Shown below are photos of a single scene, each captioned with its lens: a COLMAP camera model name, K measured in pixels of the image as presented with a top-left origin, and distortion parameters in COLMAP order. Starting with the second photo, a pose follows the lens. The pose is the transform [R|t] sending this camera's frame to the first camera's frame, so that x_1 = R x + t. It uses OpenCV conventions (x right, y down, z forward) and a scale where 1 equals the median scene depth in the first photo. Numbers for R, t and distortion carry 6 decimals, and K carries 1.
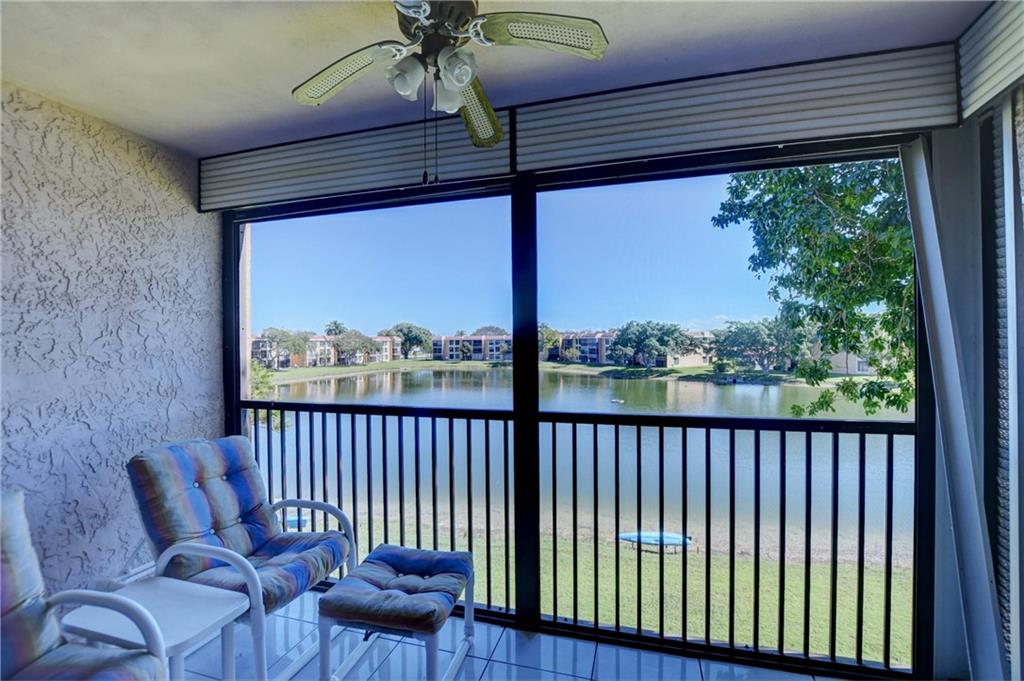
lens RADIAL K [[452.6, 0, 508.0], [0, 452.6, 341.9], [0, 0, 1]] dist [-0.018331, -0.000320]
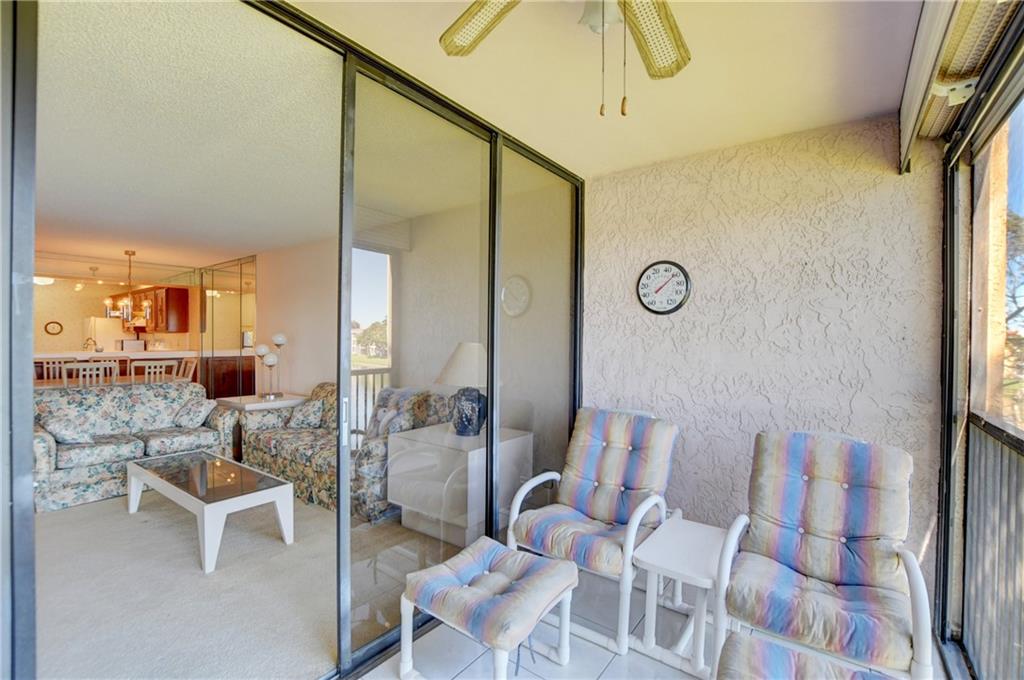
lens RADIAL K [[452.6, 0, 511.4], [0, 452.6, 338.4], [0, 0, 1]] dist [-0.018331, -0.000320]
pose [[-0.332121, 0.010046, -0.943183, 0.394913], [-0.004040, 0.999919, 0.012072, 0.011761], [0.943228, 0.007820, -0.332054, 0.694952]]
